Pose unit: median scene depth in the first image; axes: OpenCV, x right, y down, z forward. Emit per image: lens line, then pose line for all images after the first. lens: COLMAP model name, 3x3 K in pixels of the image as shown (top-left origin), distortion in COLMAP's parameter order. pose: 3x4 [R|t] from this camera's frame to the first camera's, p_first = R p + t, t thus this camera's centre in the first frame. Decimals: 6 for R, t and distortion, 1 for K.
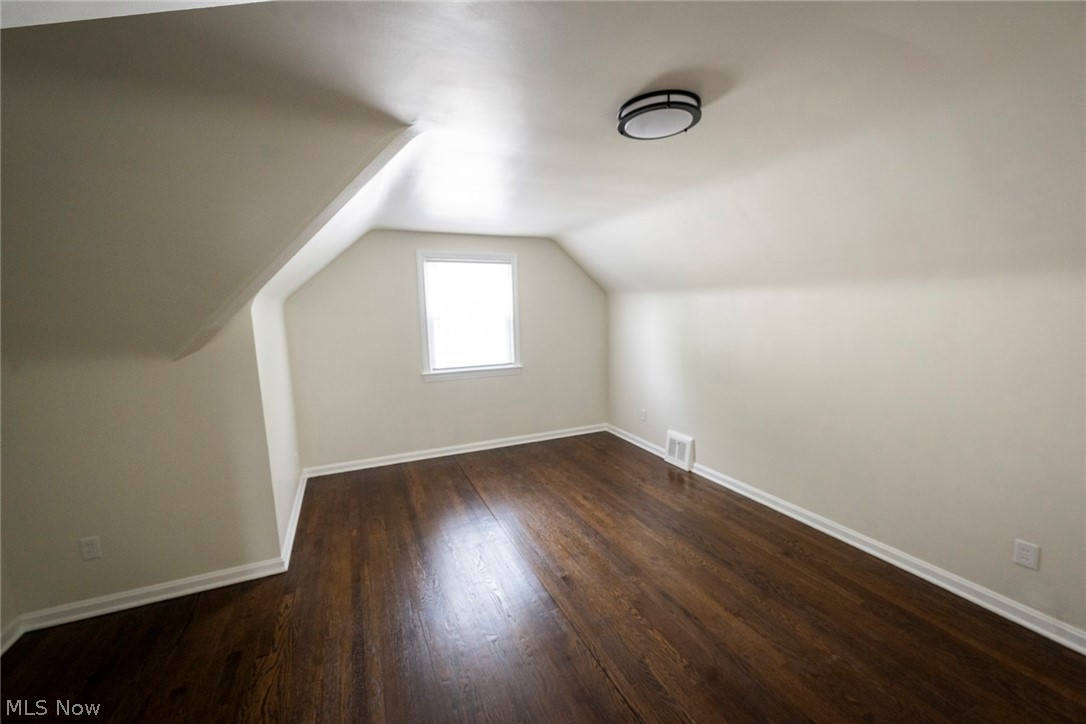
lens RADIAL K [[430.6, 0, 541.7], [0, 430.6, 368.7], [0, 0, 1]] dist [0.001088, -0.000406]
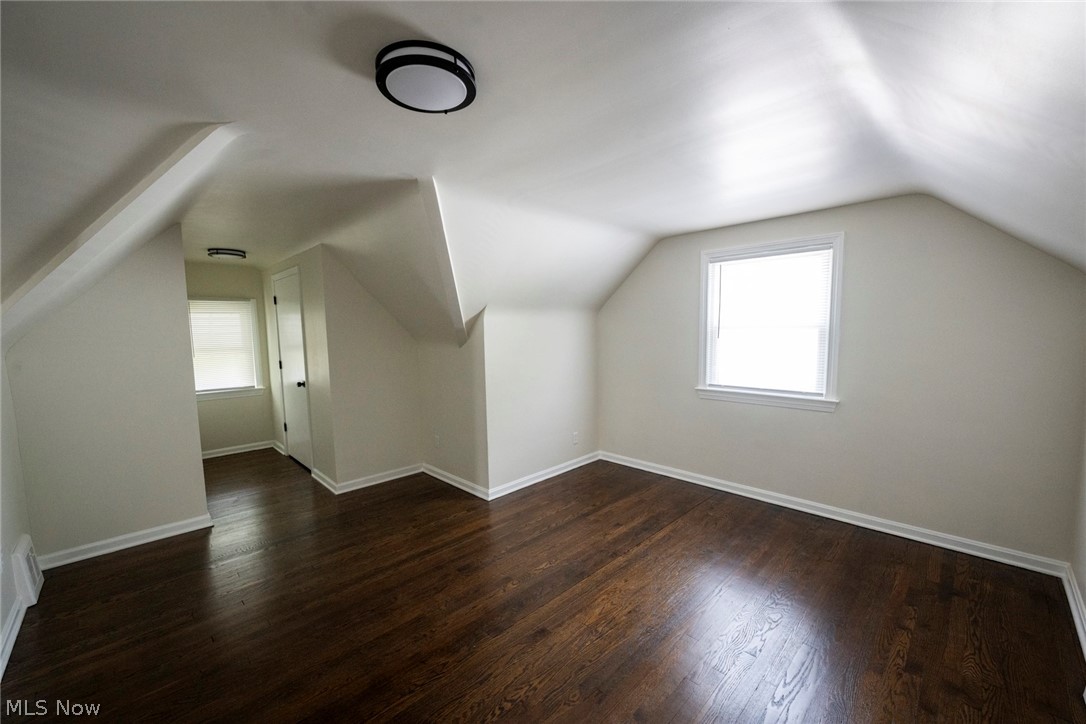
lens RADIAL K [[430.6, 0, 532.5], [0, 430.6, 366.1], [0, 0, 1]] dist [0.001088, -0.000406]
pose [[0.332356, 0.093921, -0.938466, 0.462378], [-0.124381, 0.990703, 0.055100, -0.041462], [0.934916, 0.098414, 0.340949, 0.375714]]
